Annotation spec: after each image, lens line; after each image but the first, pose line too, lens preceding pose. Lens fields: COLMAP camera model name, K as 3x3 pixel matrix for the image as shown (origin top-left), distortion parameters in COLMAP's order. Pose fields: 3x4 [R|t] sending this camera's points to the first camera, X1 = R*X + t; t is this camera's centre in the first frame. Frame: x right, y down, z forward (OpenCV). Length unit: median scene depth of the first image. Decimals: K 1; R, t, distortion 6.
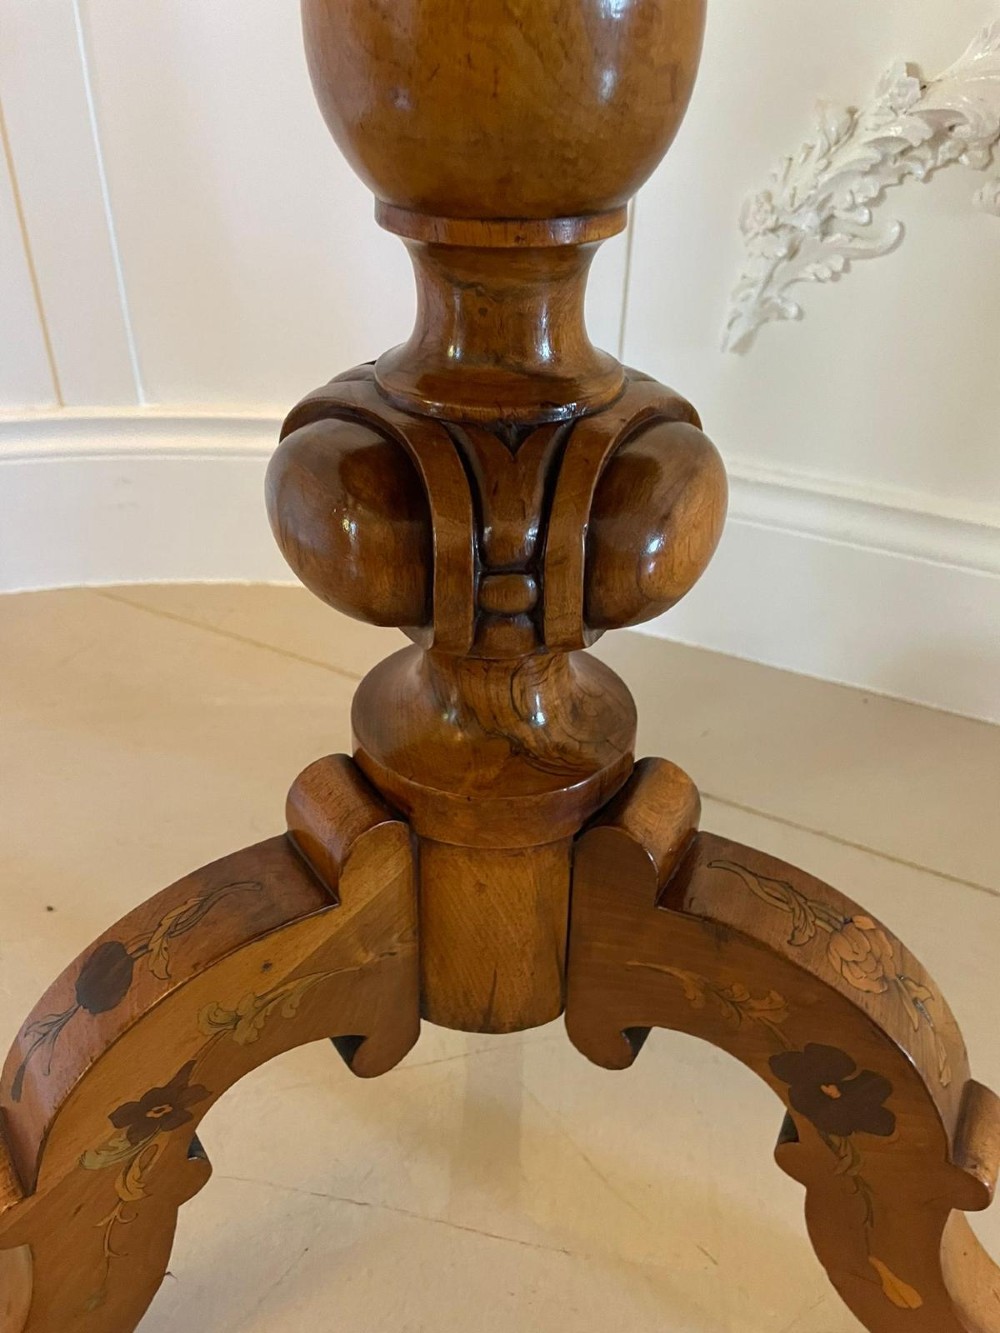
lens RADIAL K [[1018.1, 0, 507.7], [0, 1018.1, 654.9], [0, 0, 1]] dist [0.073039, -0.107852]
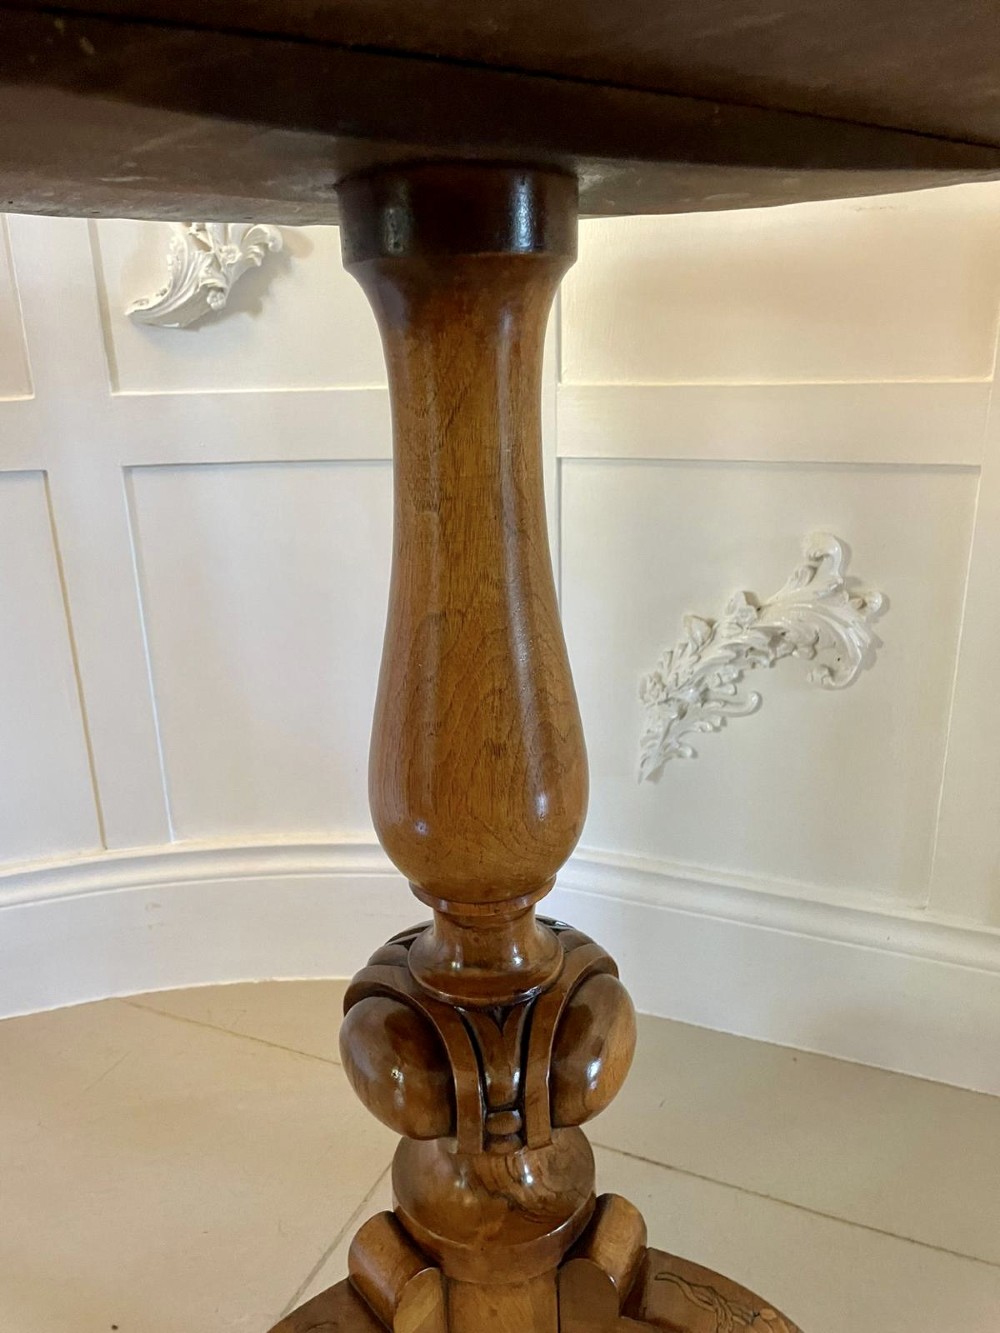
lens RADIAL K [[1013.4, 0, 498.6], [0, 1013.4, 678.8], [0, 0, 1]] dist [0.087502, -0.127655]
pose [[0.997153, -0.063004, 0.041428, -0.023071], [0.071373, 0.965857, -0.249050, -0.255013], [-0.024322, 0.251298, 0.967604, -0.565406]]
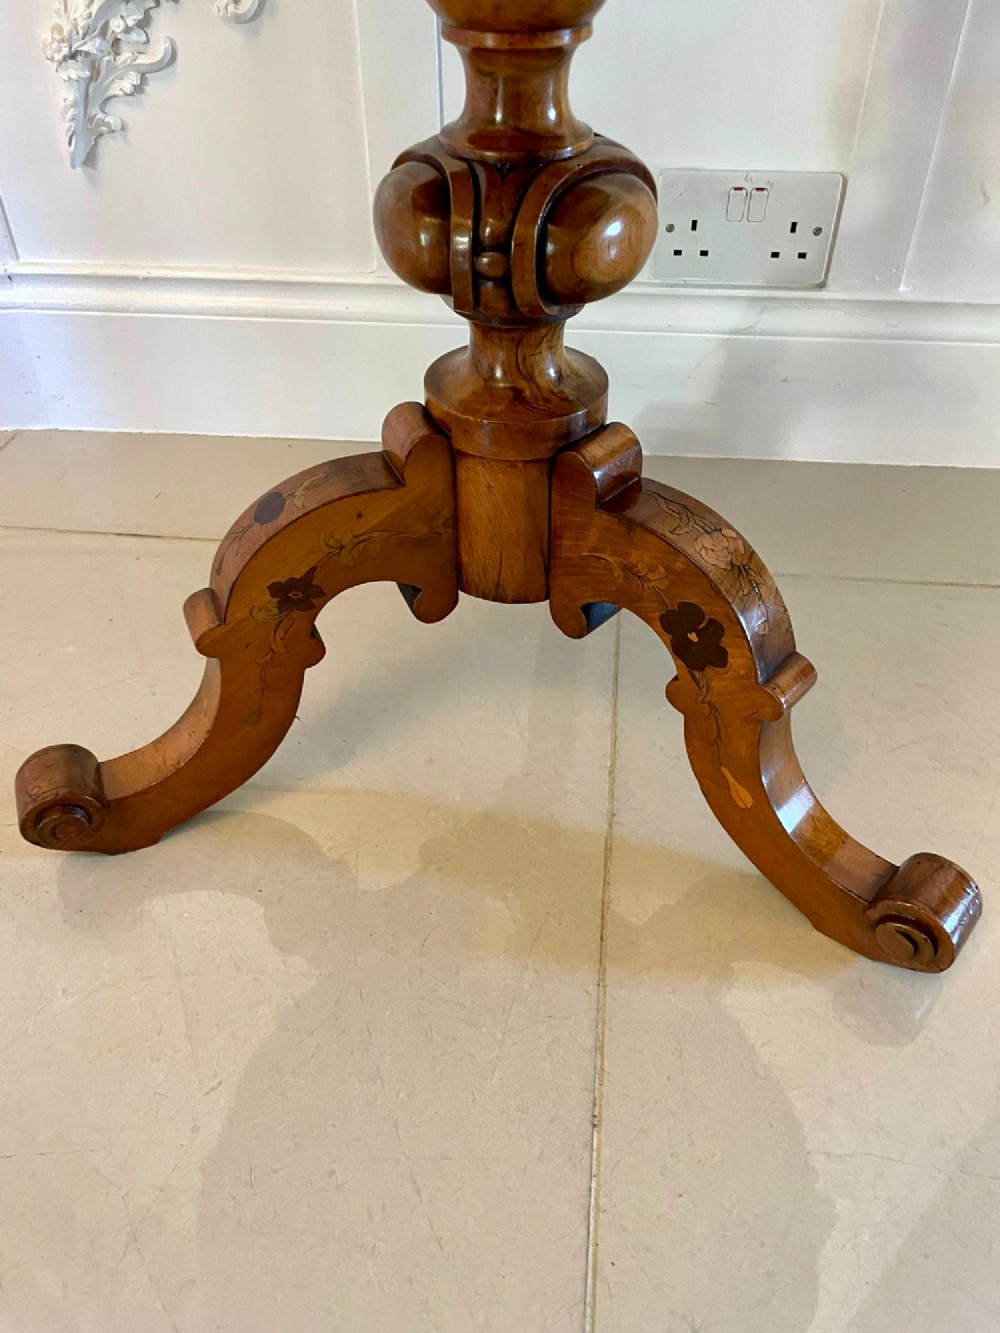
lens RADIAL K [[1013.4, 0, 500.8], [0, 1013.4, 683.2], [0, 0, 1]] dist [0.087502, -0.127655]
pose [[0.974771, 0.125988, -0.184252, 0.324968], [-0.097375, 0.982807, 0.156872, 0.277587], [0.200848, -0.134972, 0.970280, -0.598528]]
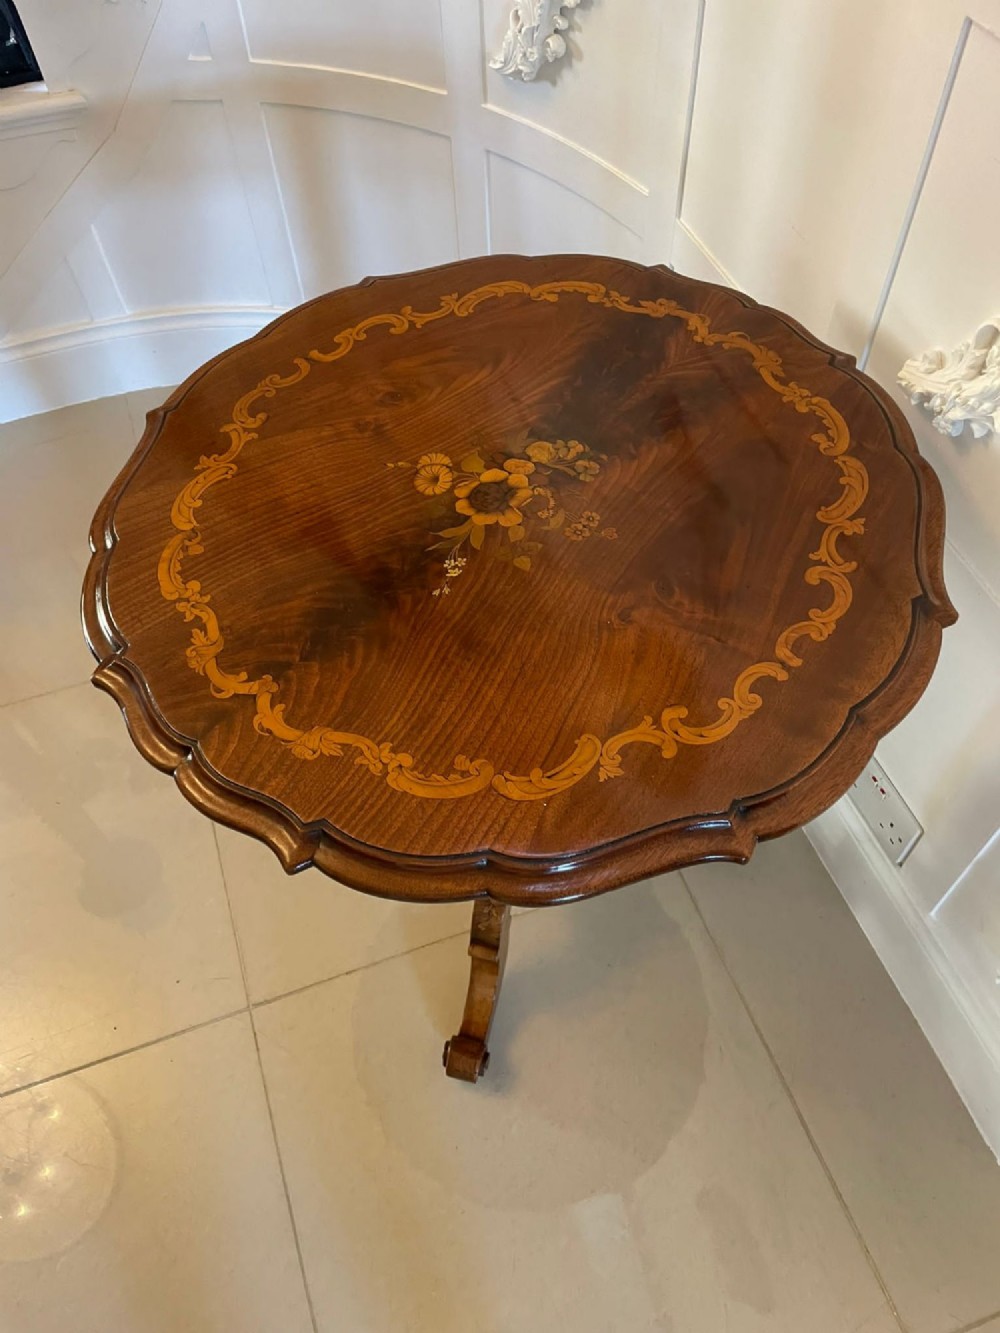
lens RADIAL K [[1013.4, 0, 494.6], [0, 1013.4, 678.4], [0, 0, 1]] dist [0.087502, -0.127655]
pose [[0.216454, 0.786265, -0.578736, 1.831719], [-0.490927, 0.600050, 0.631609, -2.455625], [0.843883, 0.147403, 0.515882, -0.988614]]
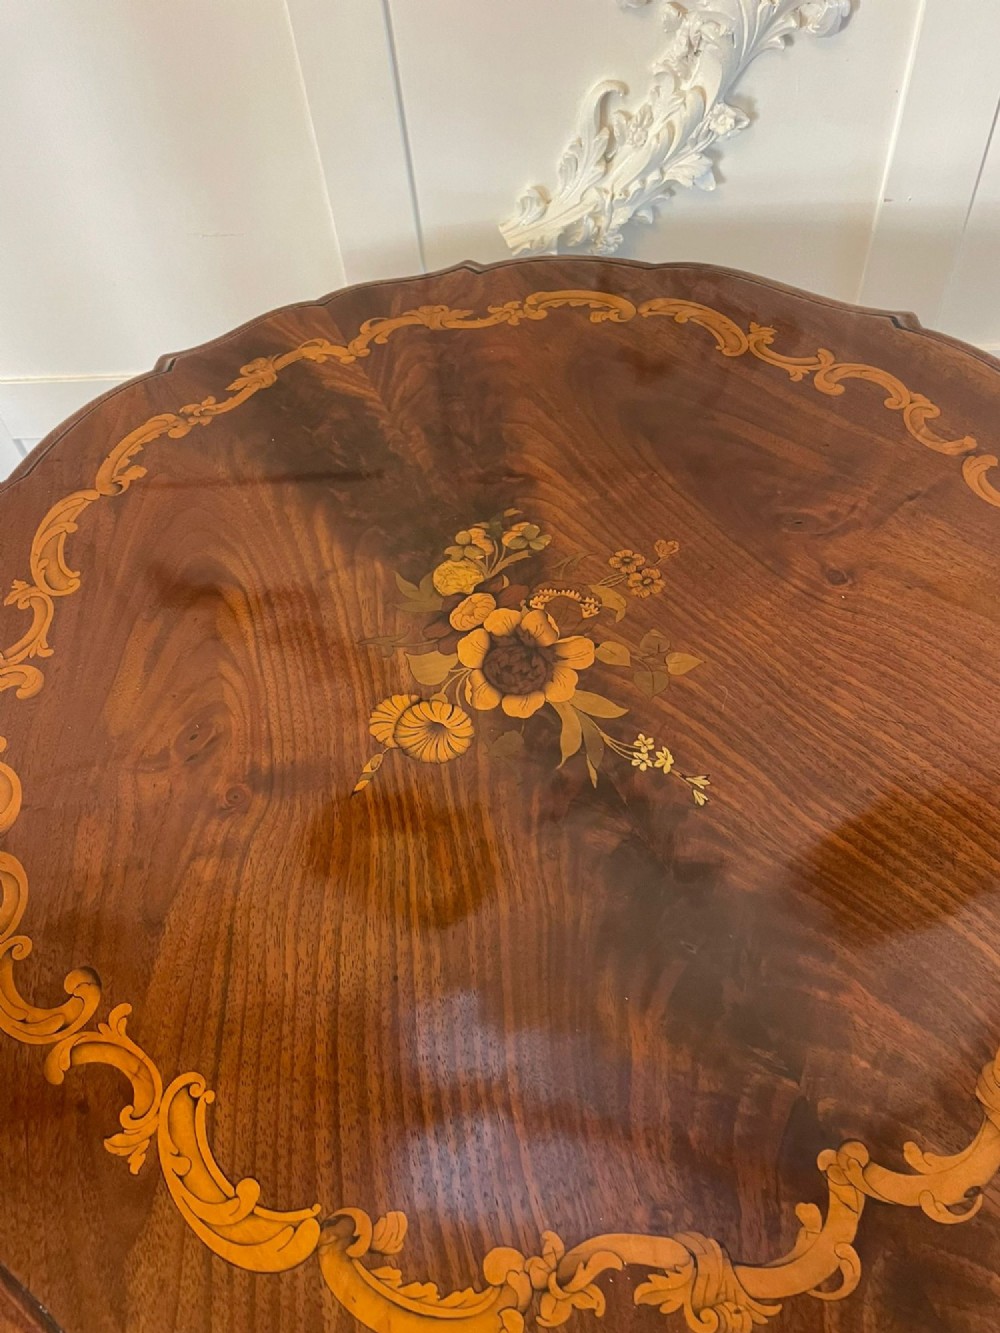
lens RADIAL K [[1013.4, 0, 504.9], [0, 1013.4, 673.7], [0, 0, 1]] dist [0.087502, -0.127655]
pose [[0.980259, 0.077120, -0.182055, 0.259014], [-0.009637, 0.938335, 0.345594, -1.617721], [0.197480, -0.337018, 0.920555, -1.114484]]
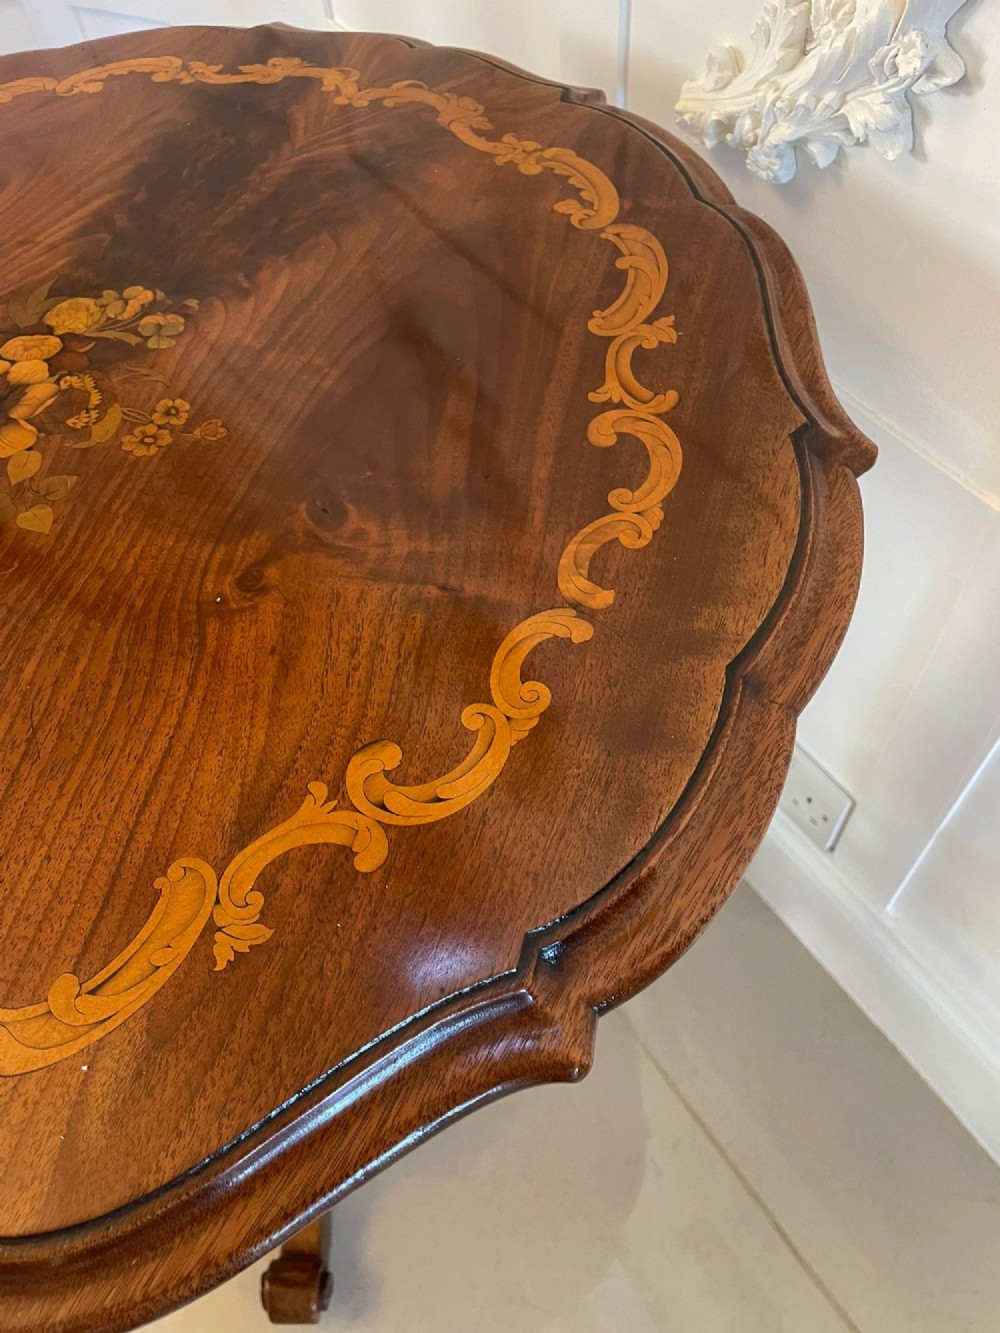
lens RADIAL K [[1018.1, 0, 508.1], [0, 1018.1, 681.2], [0, 0, 1]] dist [0.073039, -0.107852]
pose [[0.461316, 0.711272, -0.530358, 1.254961], [-0.423855, 0.701816, 0.572539, -1.915475], [0.779445, -0.039326, 0.625235, -0.059164]]
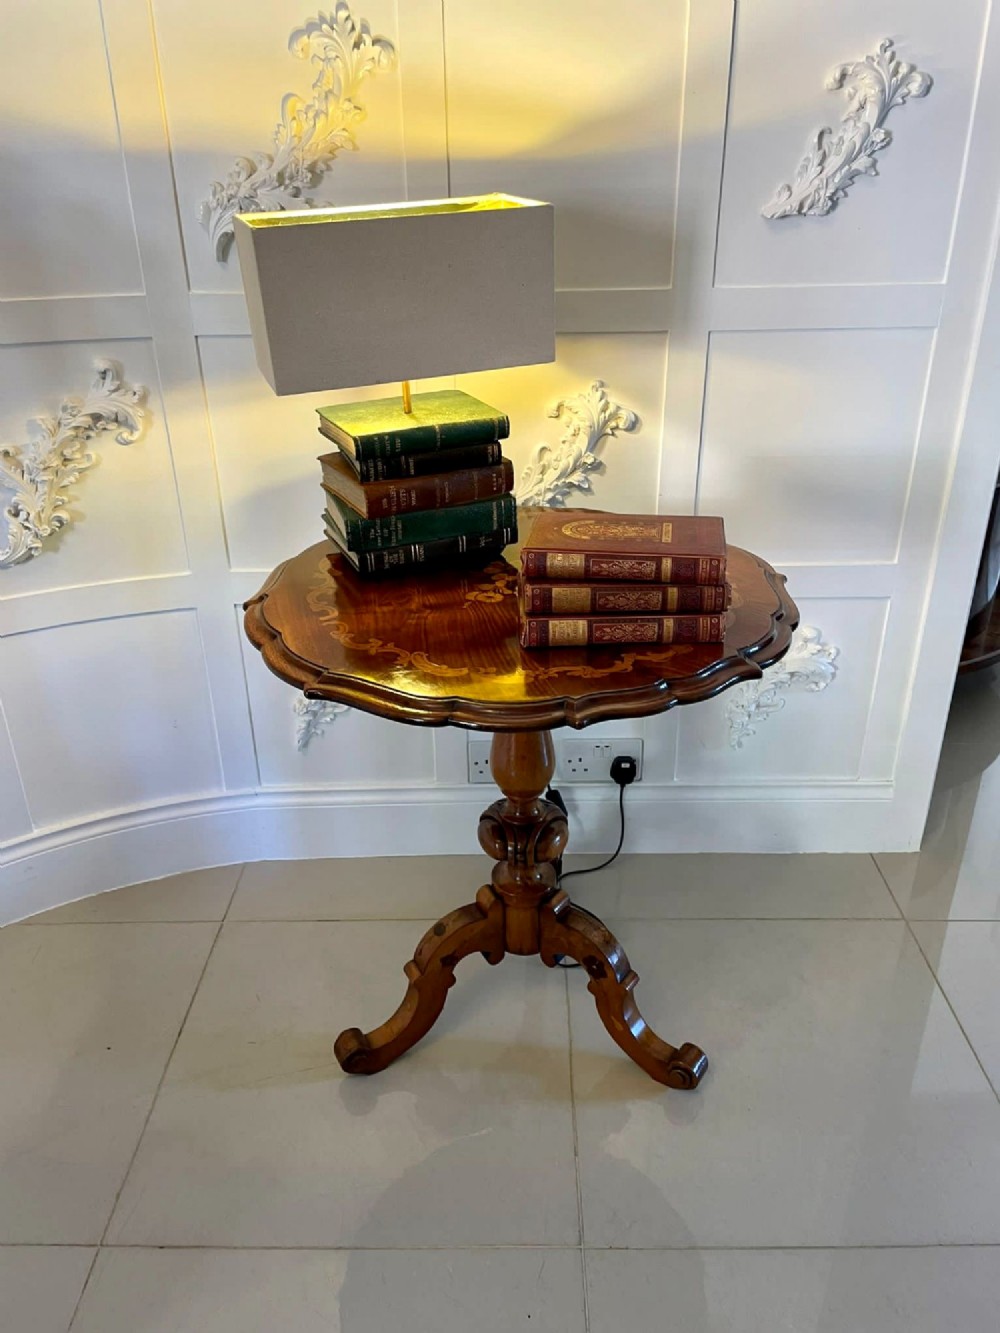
lens RADIAL K [[1013.4, 0, 505.6], [0, 1013.4, 661.6], [0, 0, 1]] dist [0.087502, -0.127655]
pose [[0.992244, 0.020974, -0.122526, 0.450387], [-0.035287, 0.992640, -0.115849, -0.372159], [0.119194, 0.119274, 0.985681, -3.620665]]
